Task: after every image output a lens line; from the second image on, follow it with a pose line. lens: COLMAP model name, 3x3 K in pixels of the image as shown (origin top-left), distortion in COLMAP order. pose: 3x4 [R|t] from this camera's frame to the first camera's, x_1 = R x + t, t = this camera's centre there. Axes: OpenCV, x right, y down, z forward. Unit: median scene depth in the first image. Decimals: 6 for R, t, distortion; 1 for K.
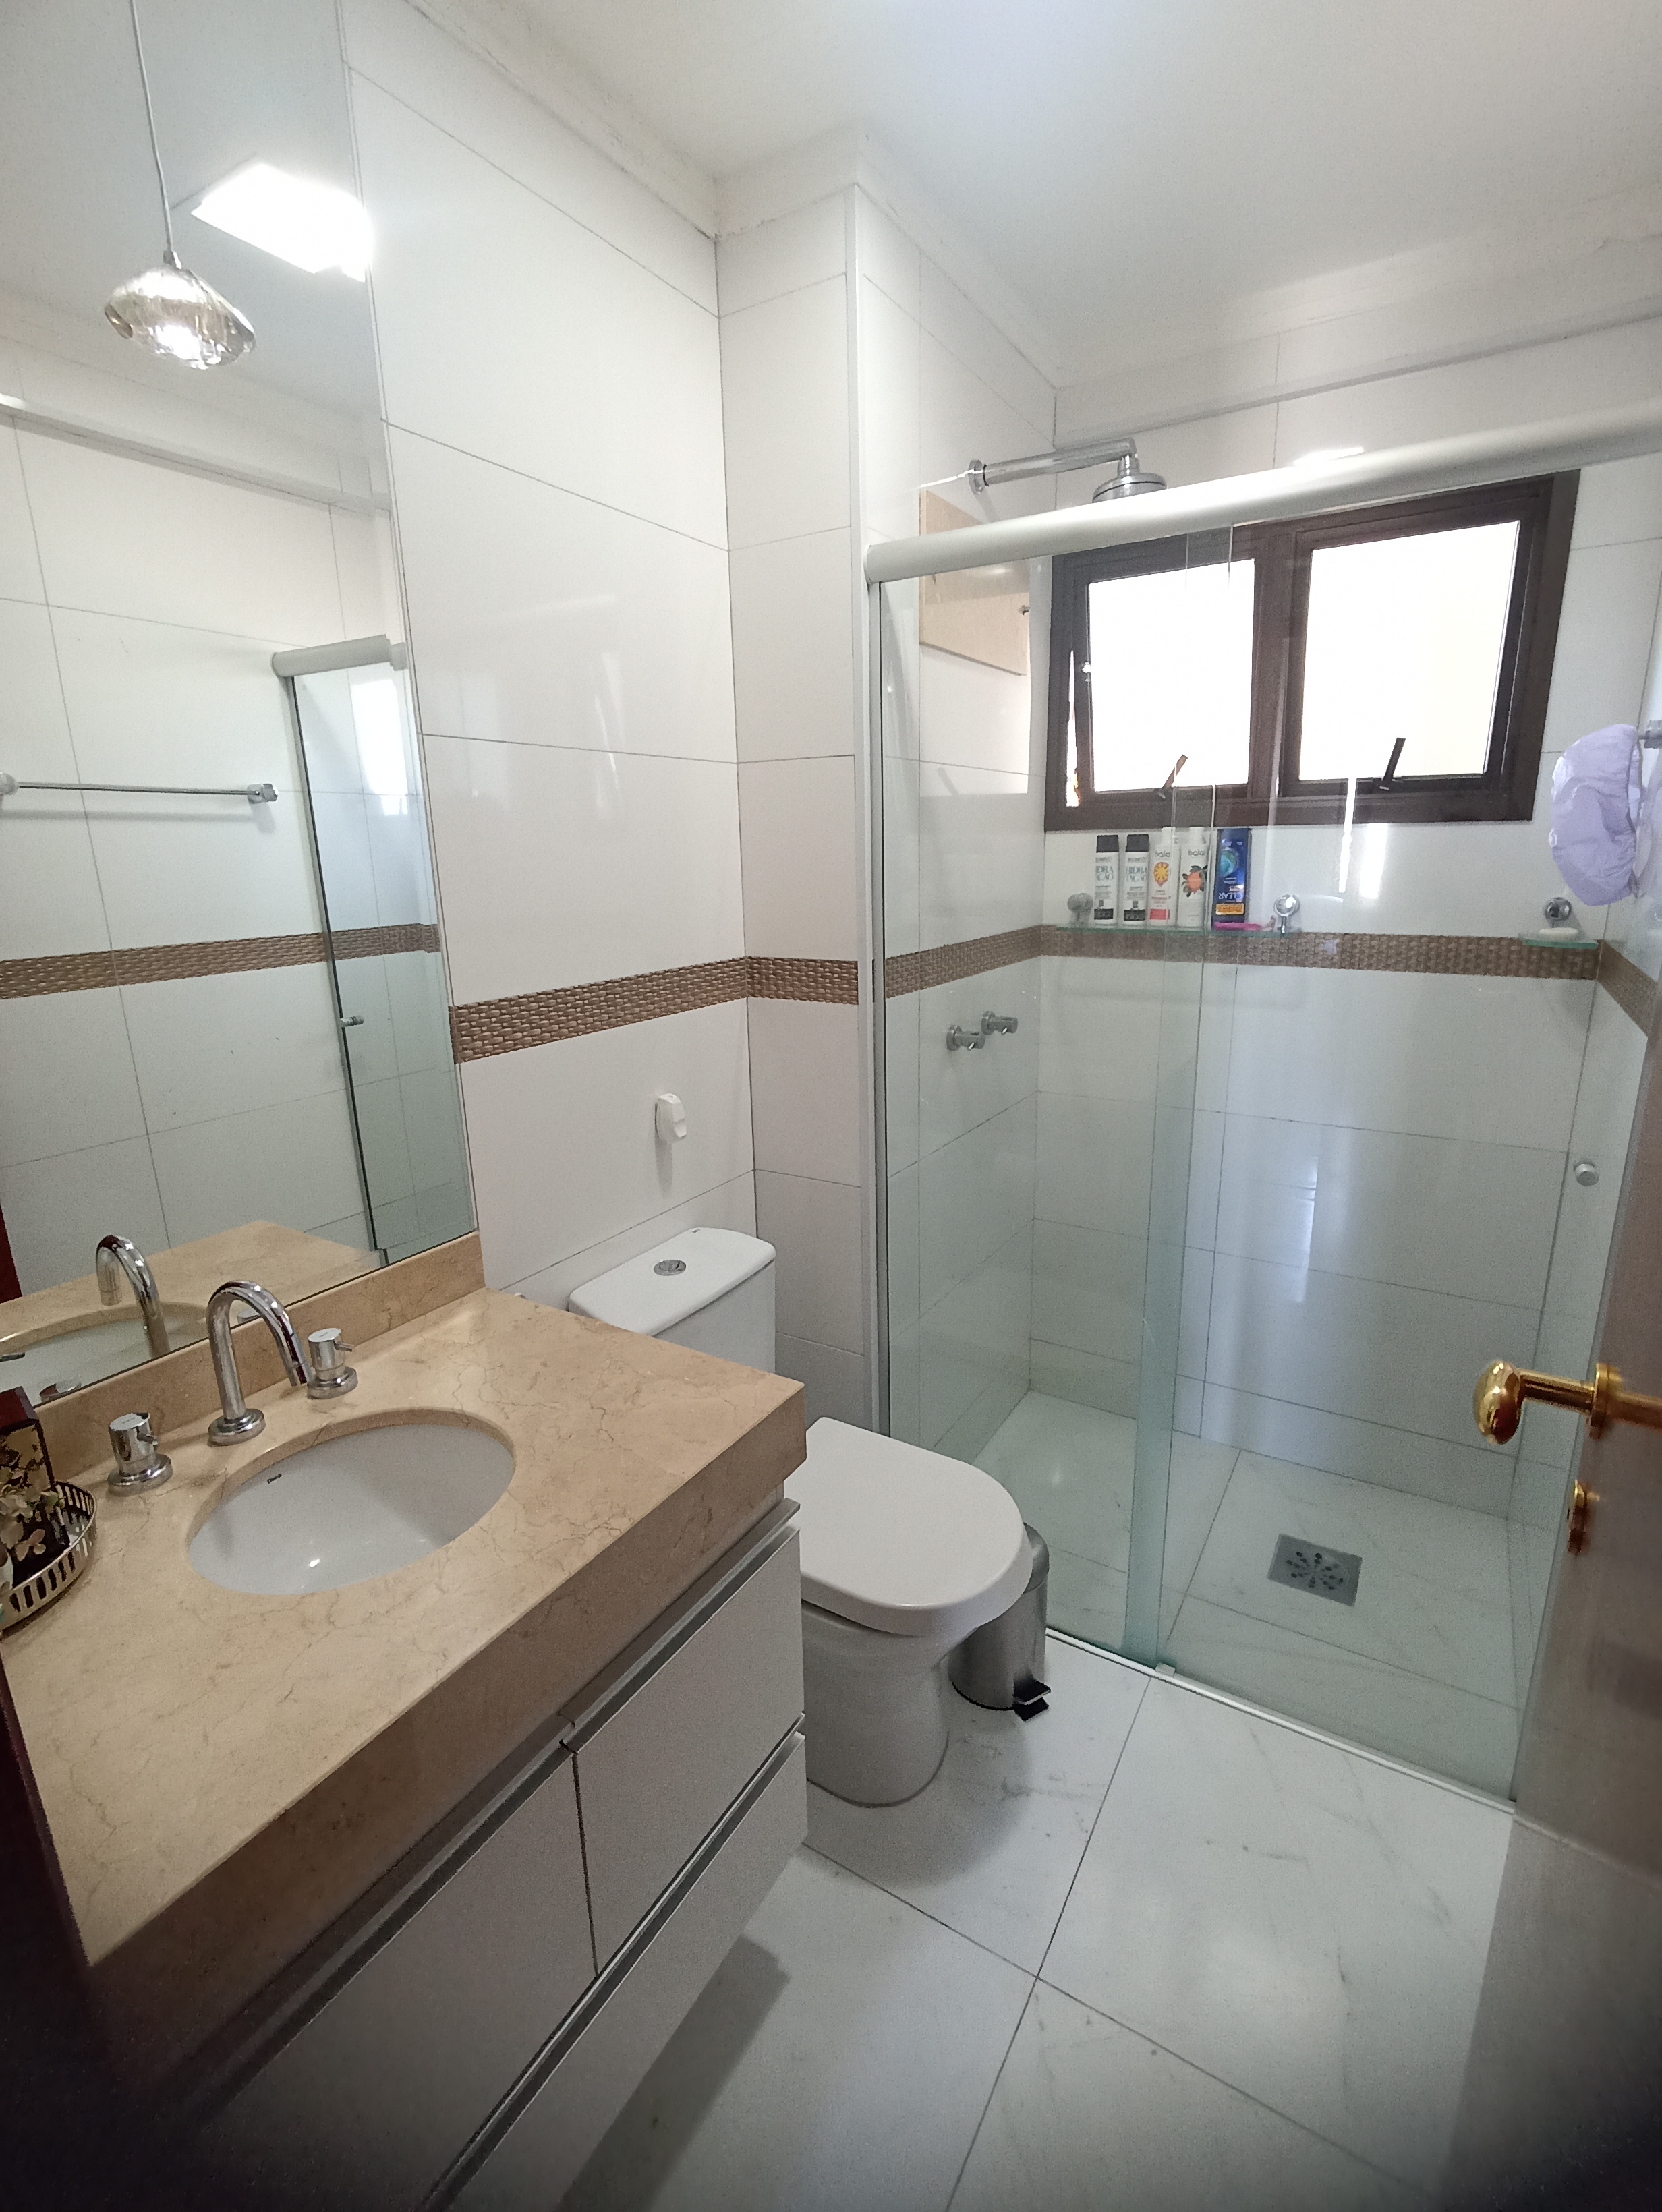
lens RADIAL K [[1013.2, 0, 831.0], [0, 1013.2, 1106.0], [0, 0, 1]] dist [0.010230, -0.010218]
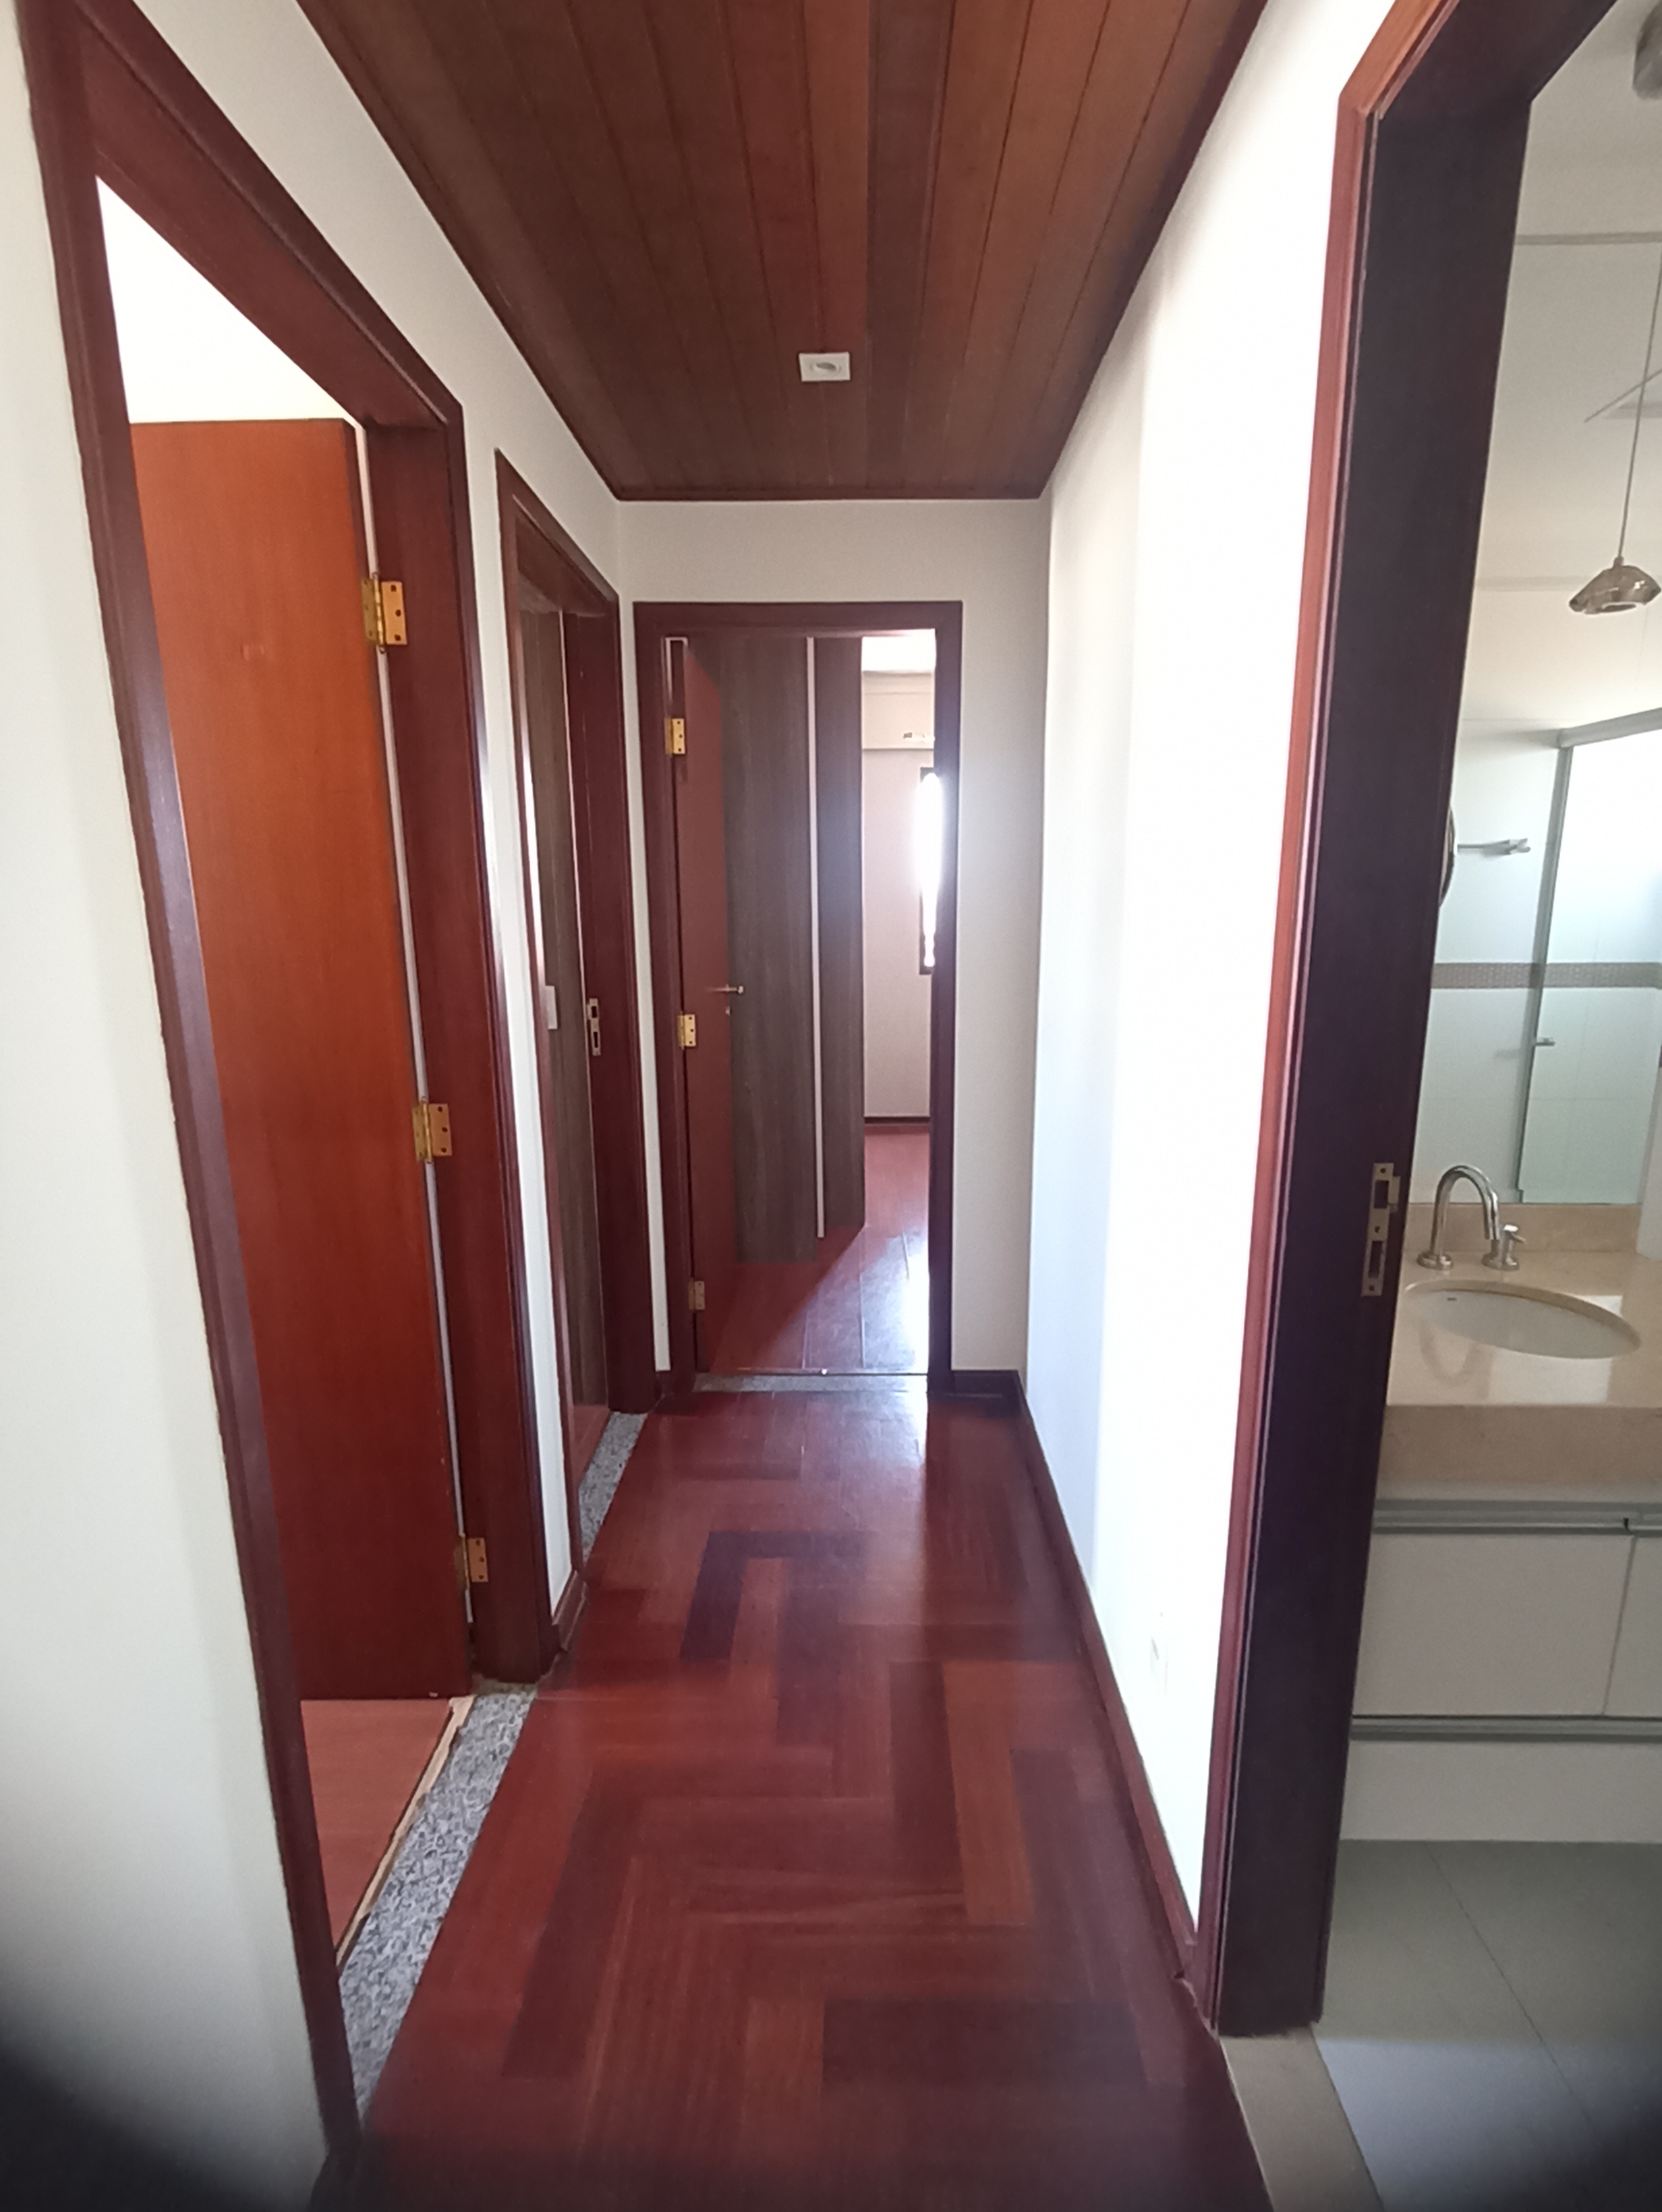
lens RADIAL K [[1013.2, 0, 831.0], [0, 1013.2, 1106.0], [0, 0, 1]] dist [0.010230, -0.010218]
pose [[0.516033, 0.183119, -0.836766, 0.090662], [-0.214647, 0.973357, 0.080638, 0.072251], [0.829239, 0.137998, 0.541590, -0.296898]]
